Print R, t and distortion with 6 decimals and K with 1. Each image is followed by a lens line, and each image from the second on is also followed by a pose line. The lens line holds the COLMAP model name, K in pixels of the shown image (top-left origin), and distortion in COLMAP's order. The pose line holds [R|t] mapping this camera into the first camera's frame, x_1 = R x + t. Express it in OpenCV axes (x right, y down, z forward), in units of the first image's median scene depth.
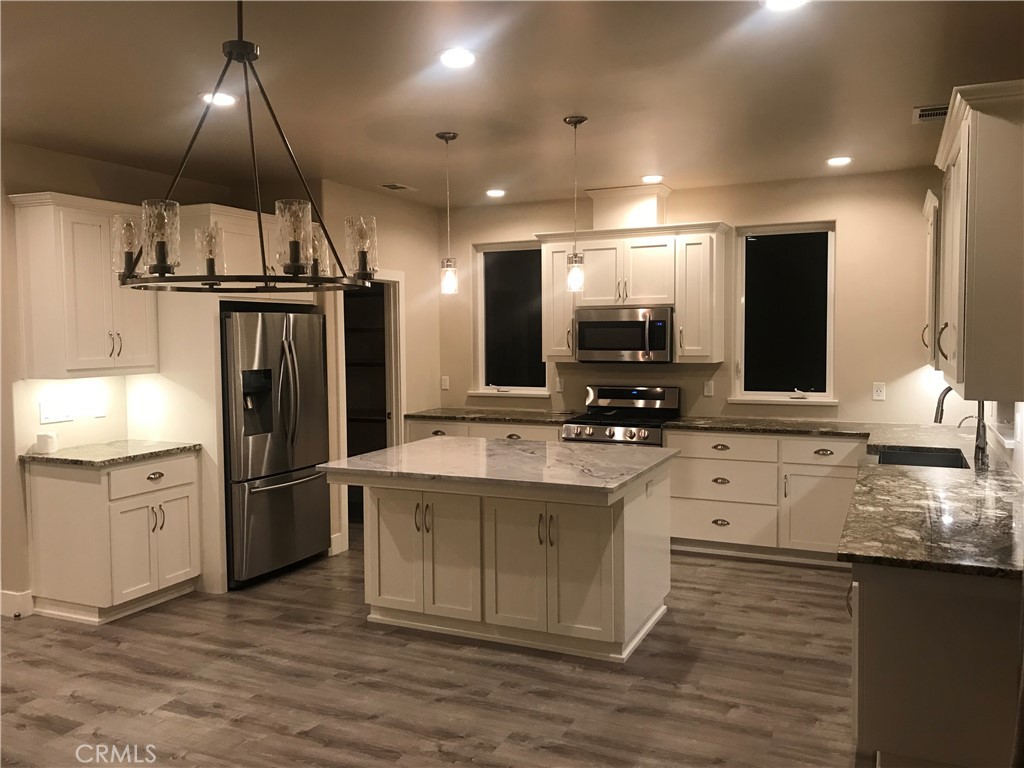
lens RADIAL K [[836.1, 0, 512.6], [0, 836.1, 381.2], [0, 0, 1]] dist [0.023580, -0.021631]
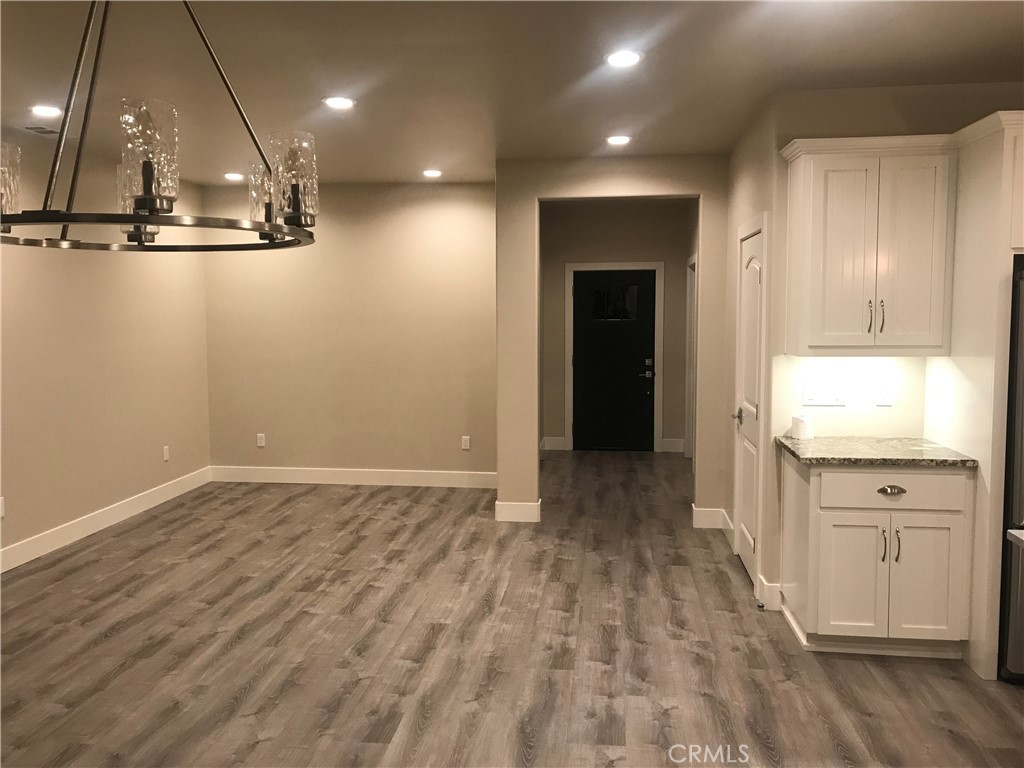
lens RADIAL K [[836.1, 0, 510.5], [0, 836.1, 371.5], [0, 0, 1]] dist [0.023580, -0.021631]
pose [[0.300679, 0.079463, -0.950409, 0.191385], [-0.056583, 0.996254, 0.065395, -0.025673], [0.952046, 0.034114, 0.304049, 0.441474]]
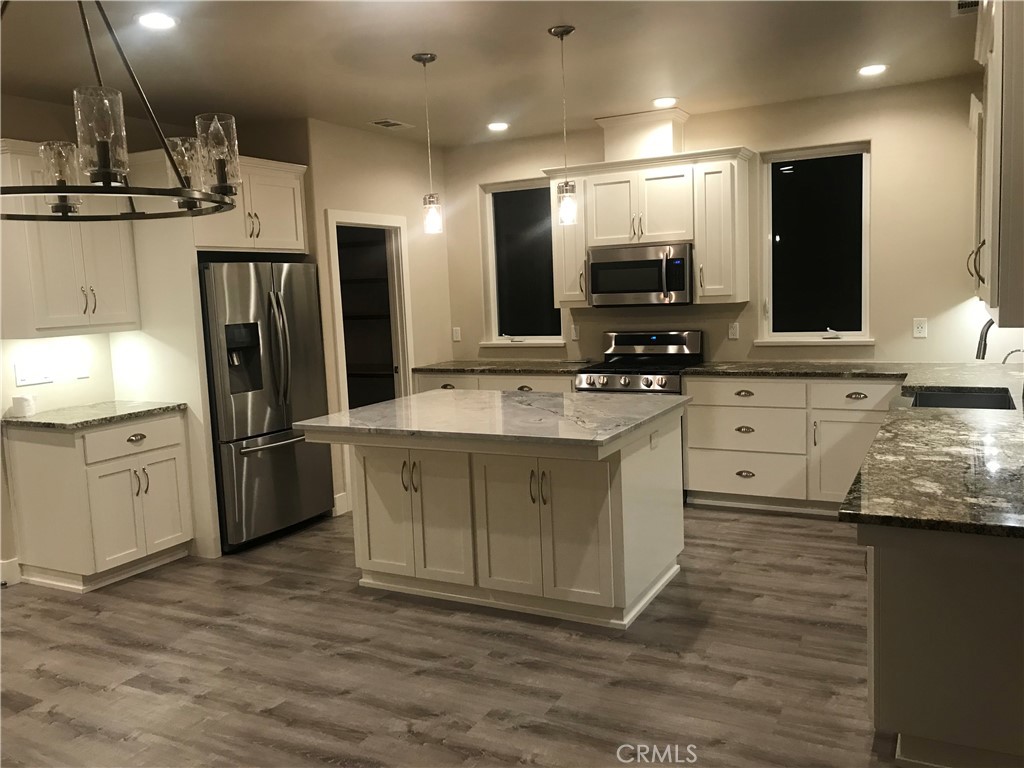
lens RADIAL K [[836.1, 0, 516.2], [0, 836.1, 380.8], [0, 0, 1]] dist [0.023580, -0.021631]
pose [[0.998045, -0.025803, -0.056929, 0.061586], [0.028881, 0.998128, 0.053912, 0.009534], [0.055431, -0.055450, 0.996922, 0.079303]]
